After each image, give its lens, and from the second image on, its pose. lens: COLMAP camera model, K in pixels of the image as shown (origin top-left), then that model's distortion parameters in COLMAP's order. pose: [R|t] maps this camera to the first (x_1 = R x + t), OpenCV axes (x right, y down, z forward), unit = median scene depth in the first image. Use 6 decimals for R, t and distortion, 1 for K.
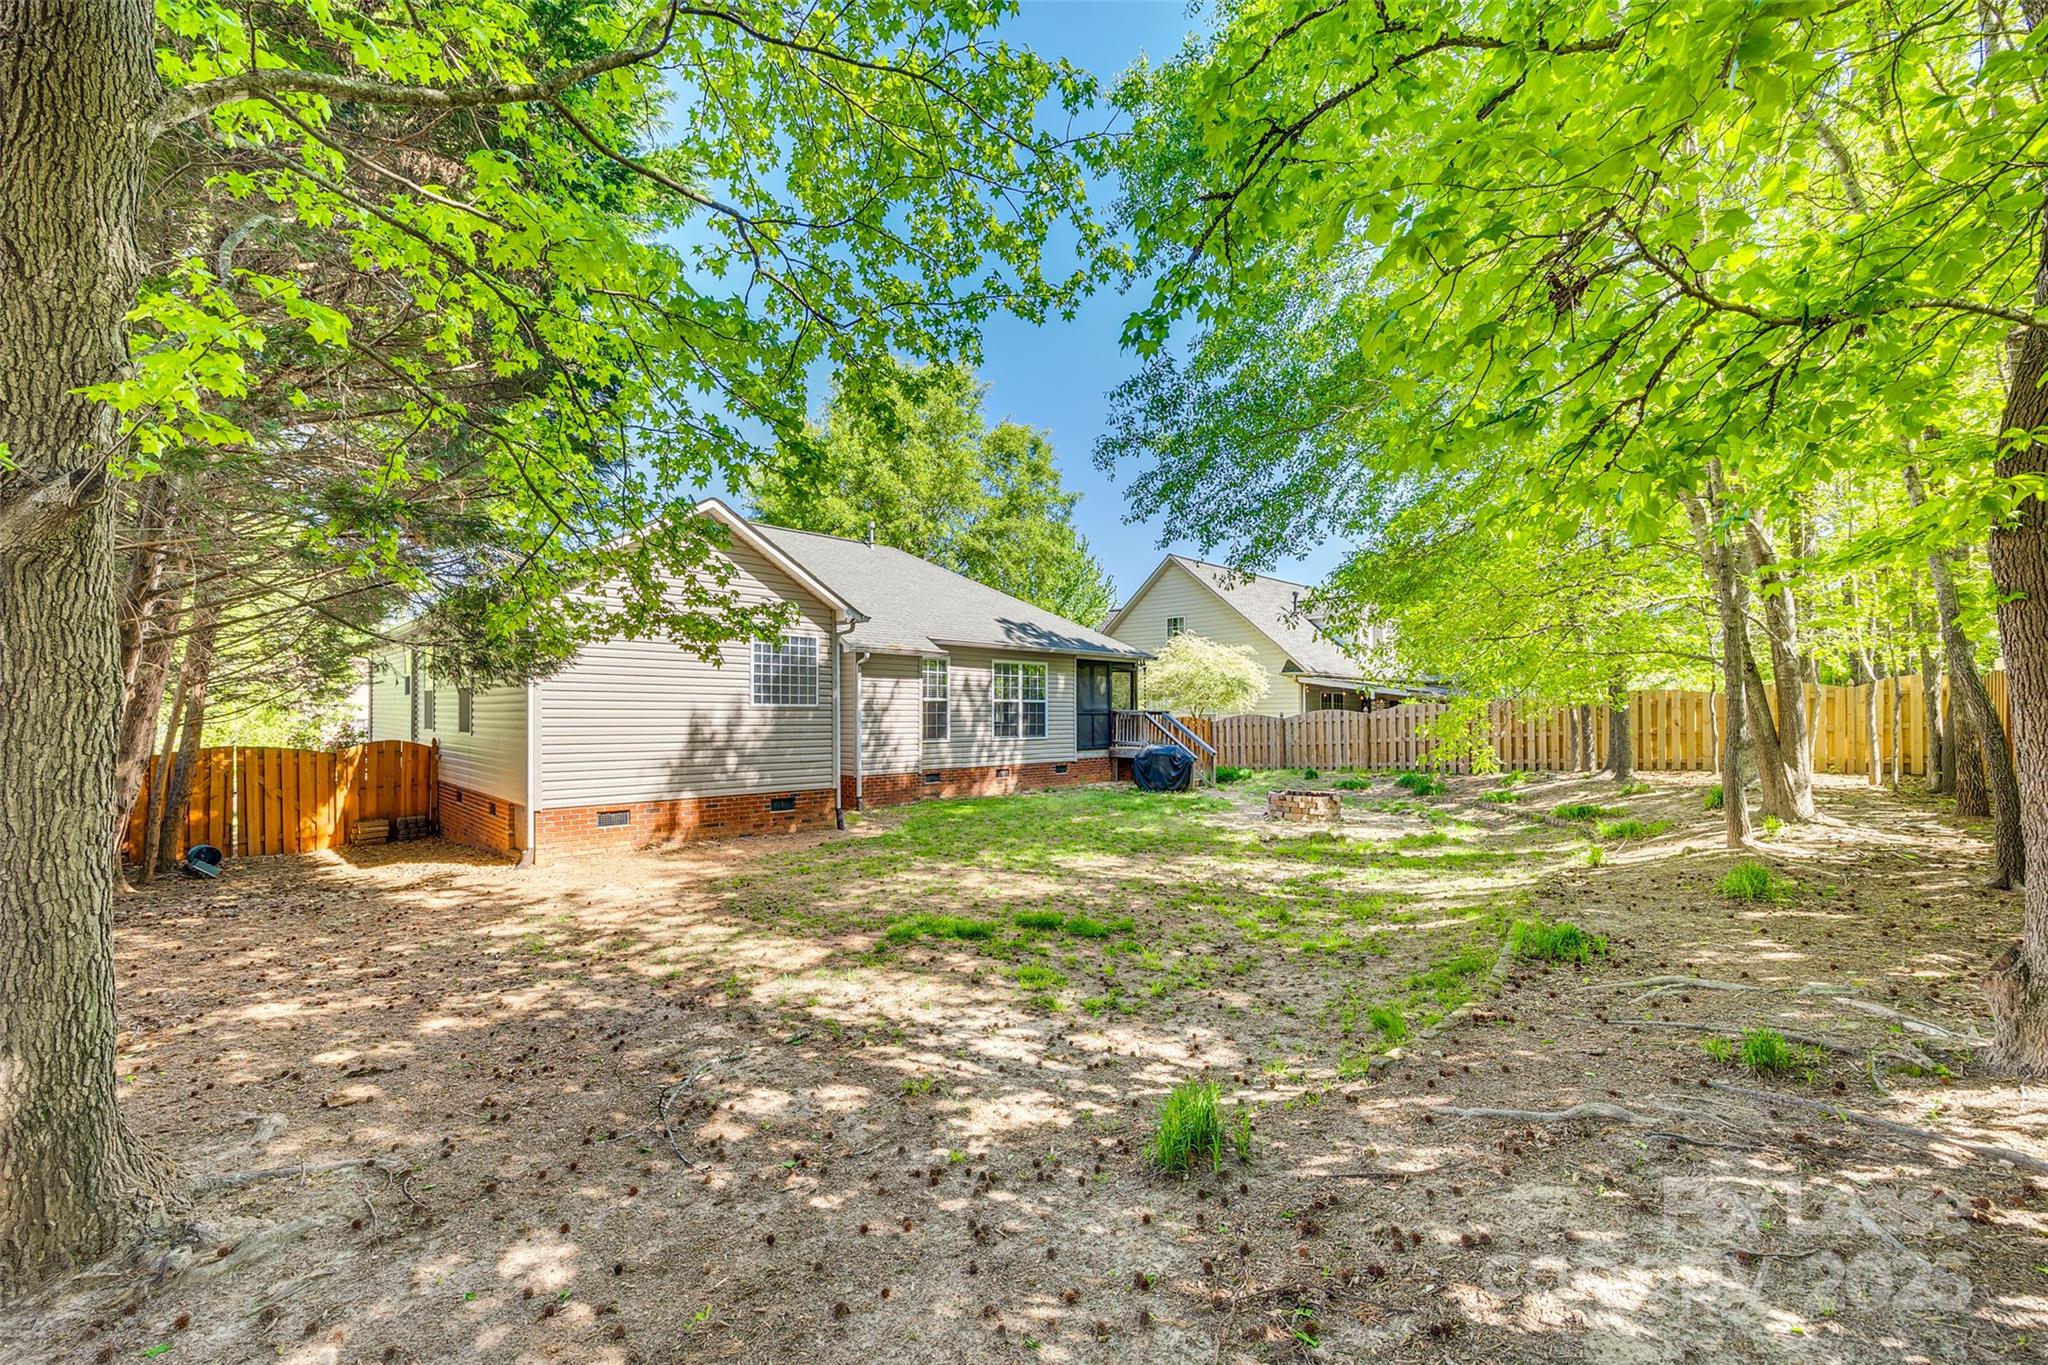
lens RADIAL K [[823.1, 0, 1017.7], [0, 823.1, 700.0], [0, 0, 1]] dist [-0.003522, -0.000357]
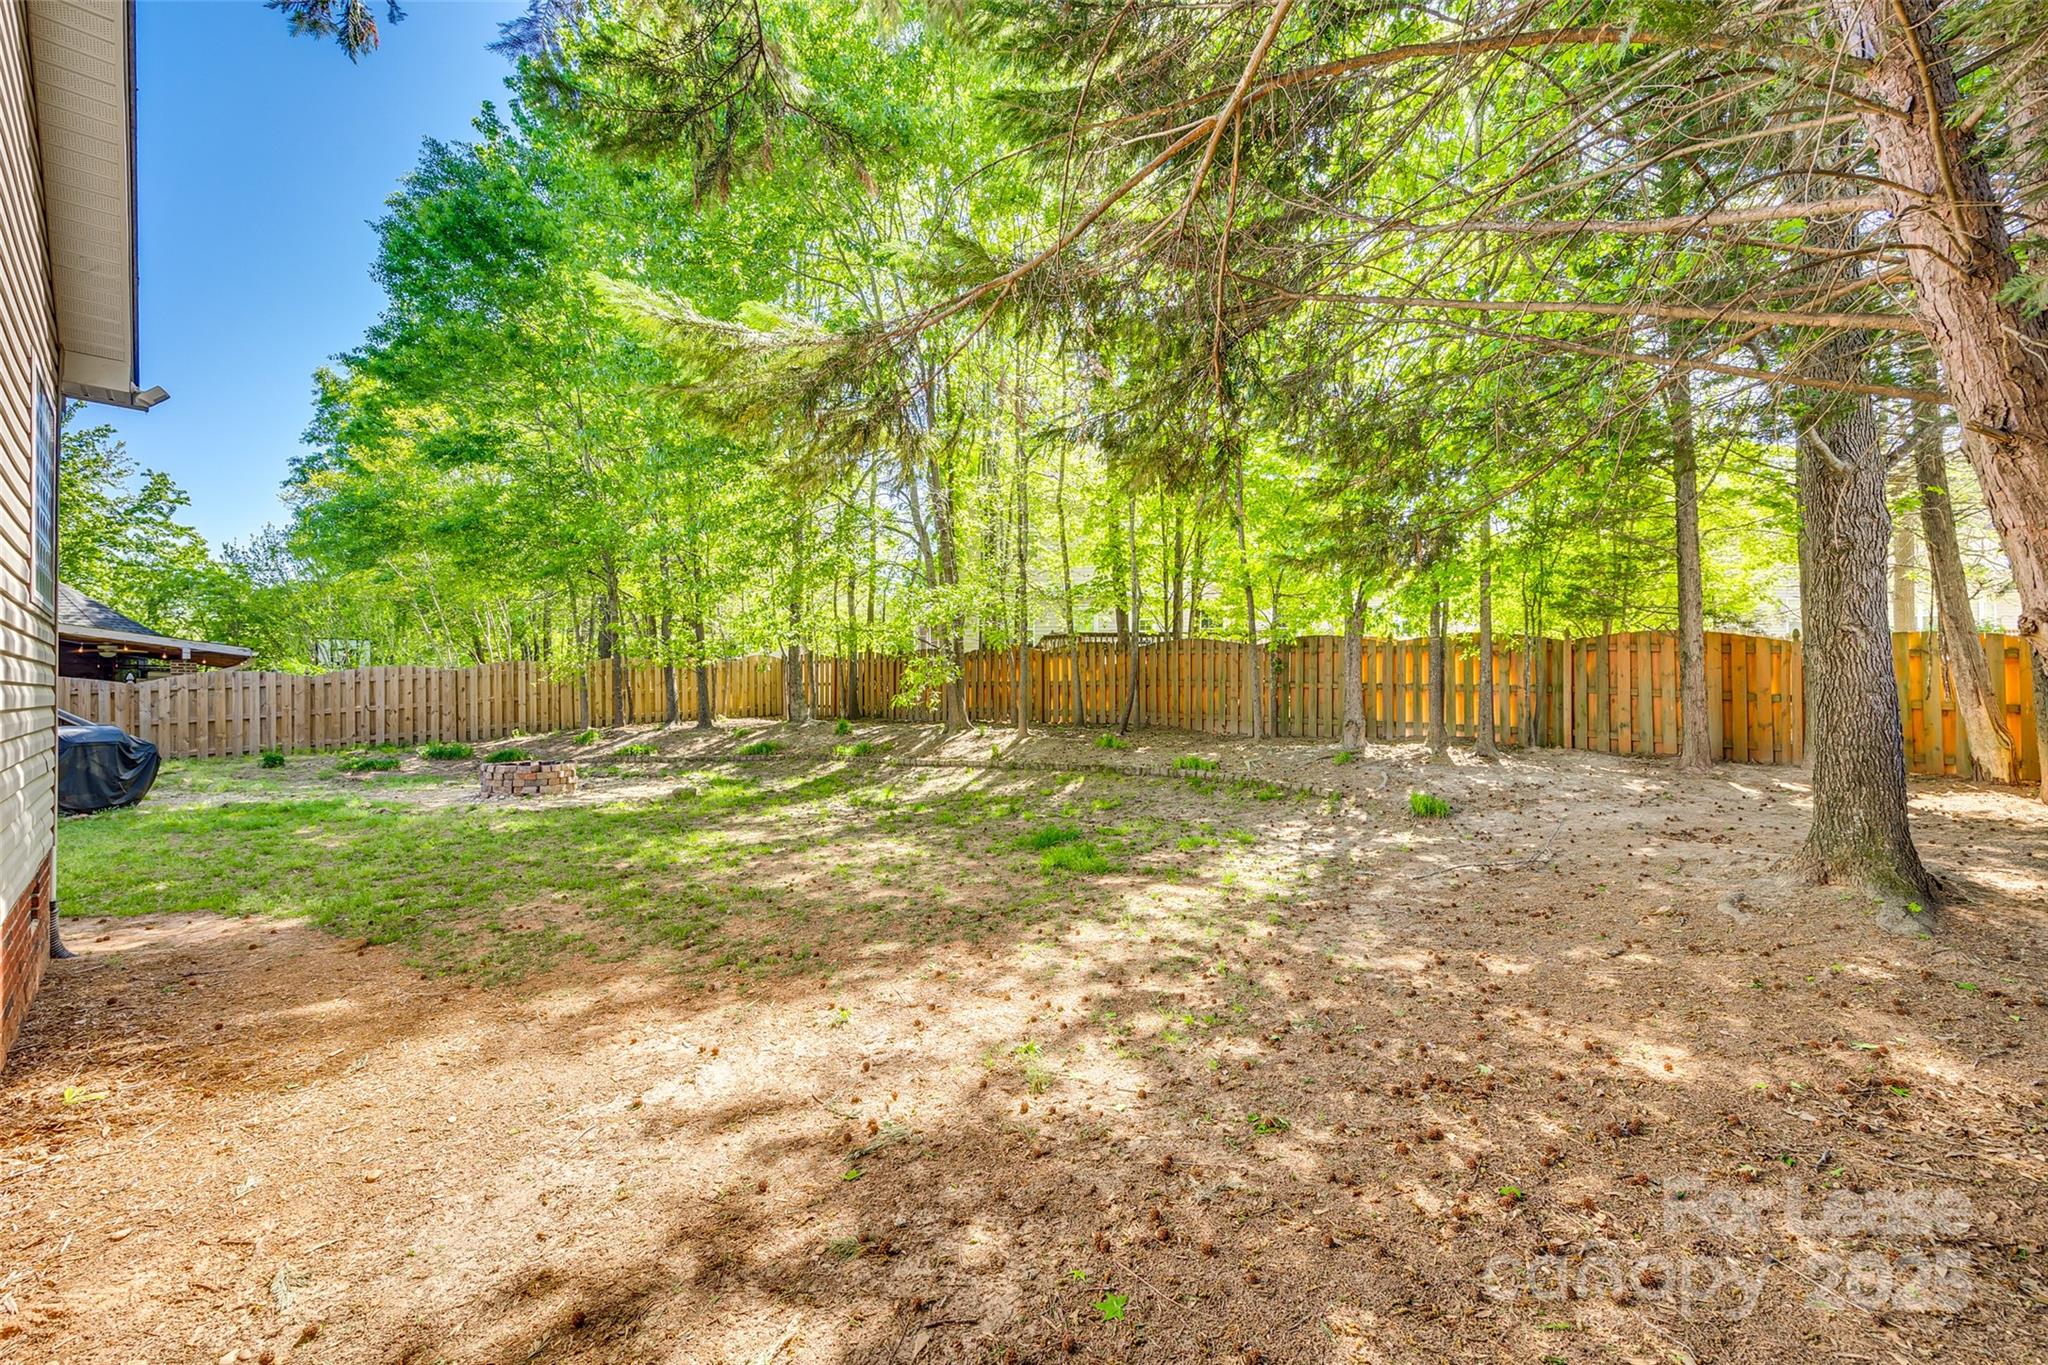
lens RADIAL K [[823.1, 0, 1020.7], [0, 823.1, 686.4], [0, 0, 1]] dist [-0.003522, -0.000357]
pose [[-0.037185, 0.001576, 0.999307, -0.634080], [-0.006234, 0.999979, -0.001809, 0.038478], [-0.999289, -0.006297, -0.037174, 0.633264]]
